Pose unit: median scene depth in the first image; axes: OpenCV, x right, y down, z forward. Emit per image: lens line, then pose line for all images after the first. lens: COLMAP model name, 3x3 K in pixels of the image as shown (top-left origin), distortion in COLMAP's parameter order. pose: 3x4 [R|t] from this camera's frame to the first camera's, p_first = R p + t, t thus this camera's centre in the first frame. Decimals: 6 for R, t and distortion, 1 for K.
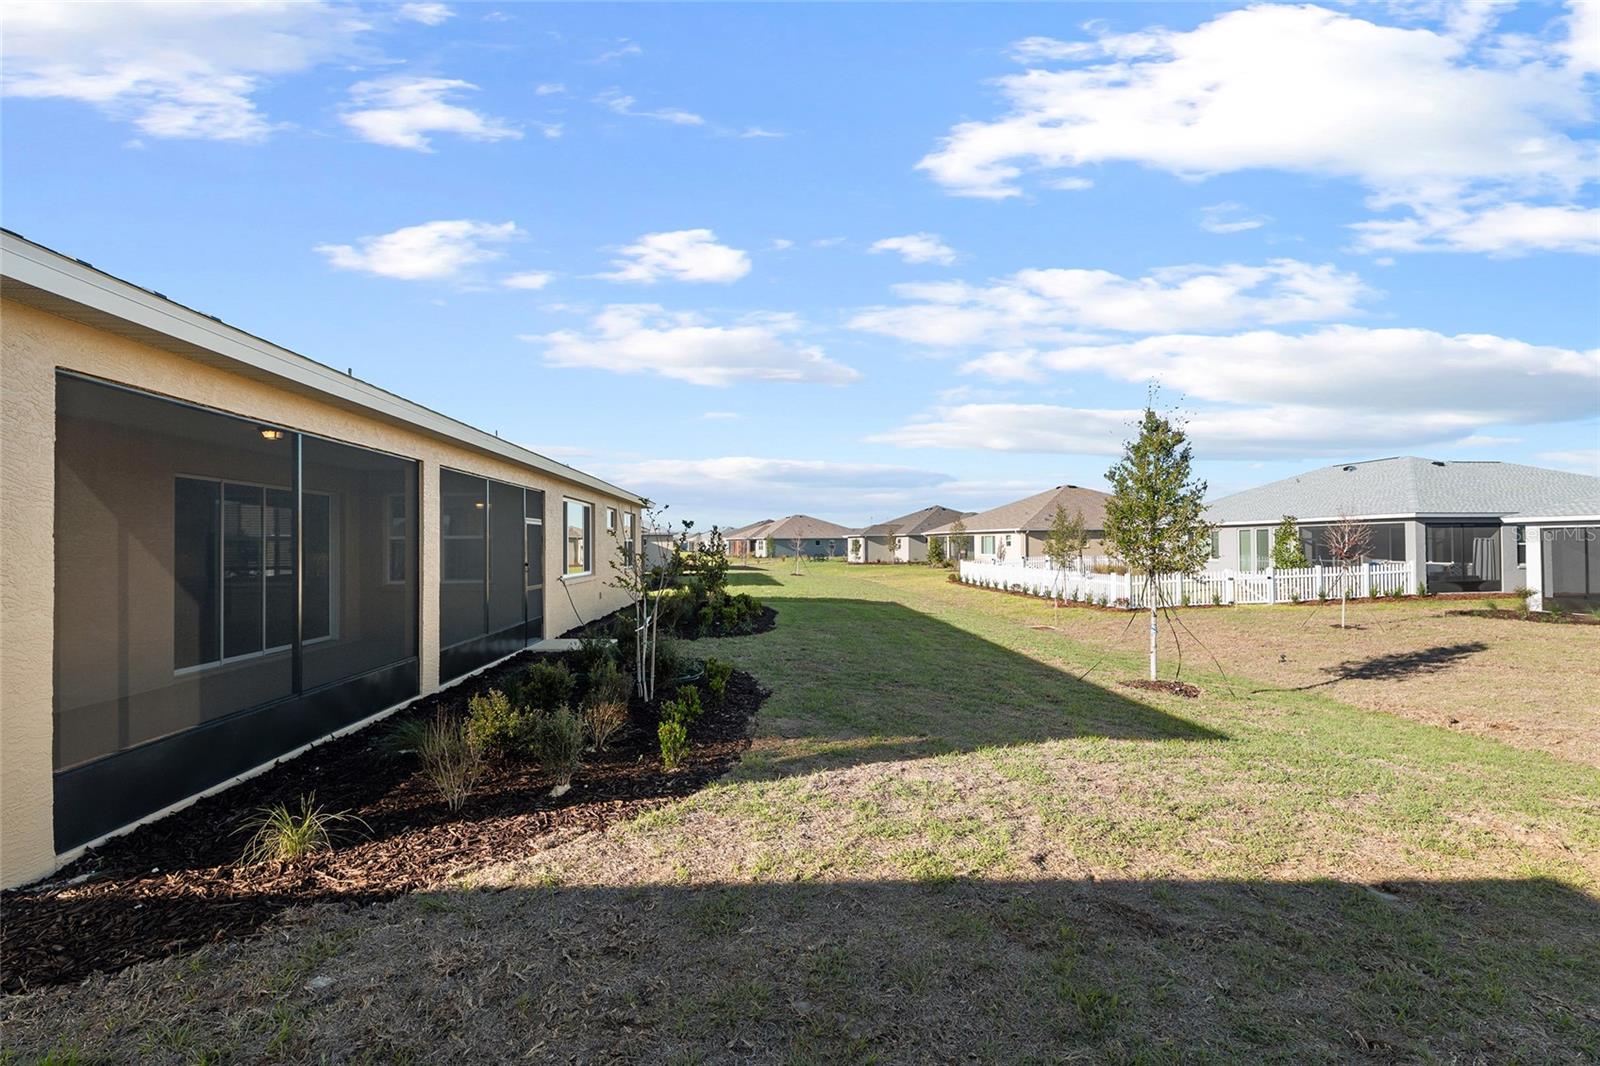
lens RADIAL K [[720.1, 0, 793.4], [0, 720.1, 537.6], [0, 0, 1]] dist [-0.001524, 0.000181]
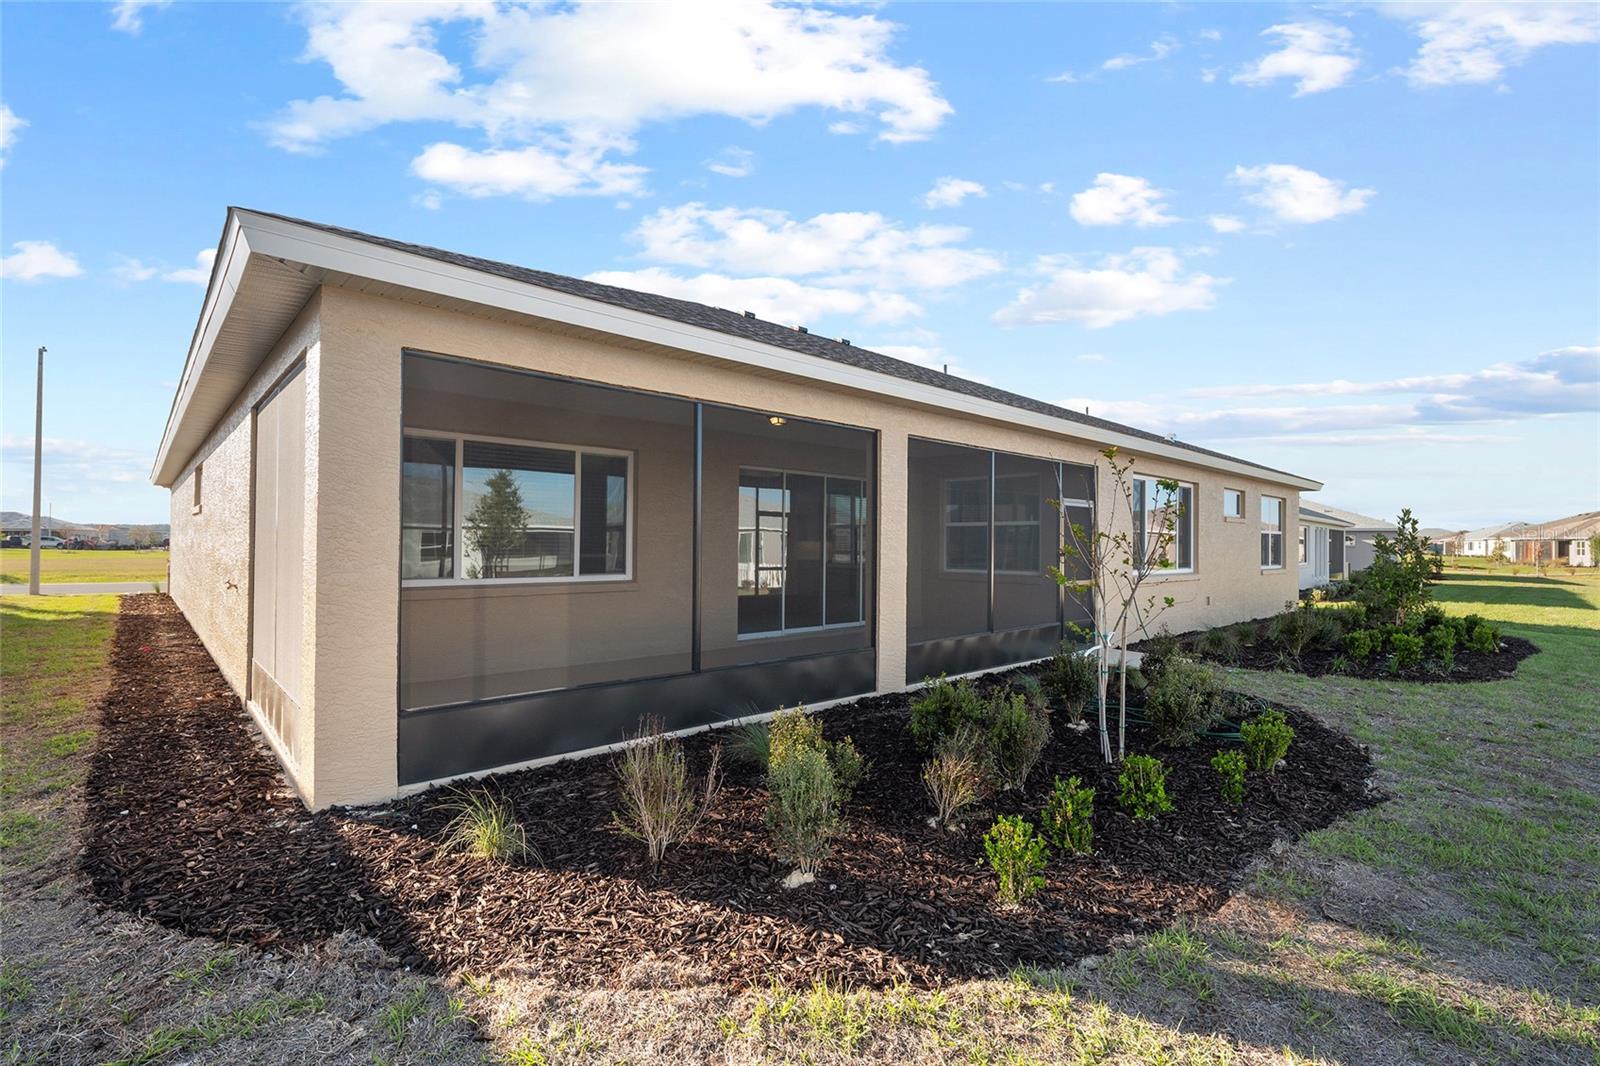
lens RADIAL K [[720.1, 0, 804.6], [0, 720.1, 536.1], [0, 0, 1]] dist [-0.001524, 0.000181]
pose [[0.641893, 0.004127, -0.766783, 0.137126], [-0.004094, 0.999990, 0.001955, 0.029560], [0.766783, 0.001885, 0.641903, 0.448334]]
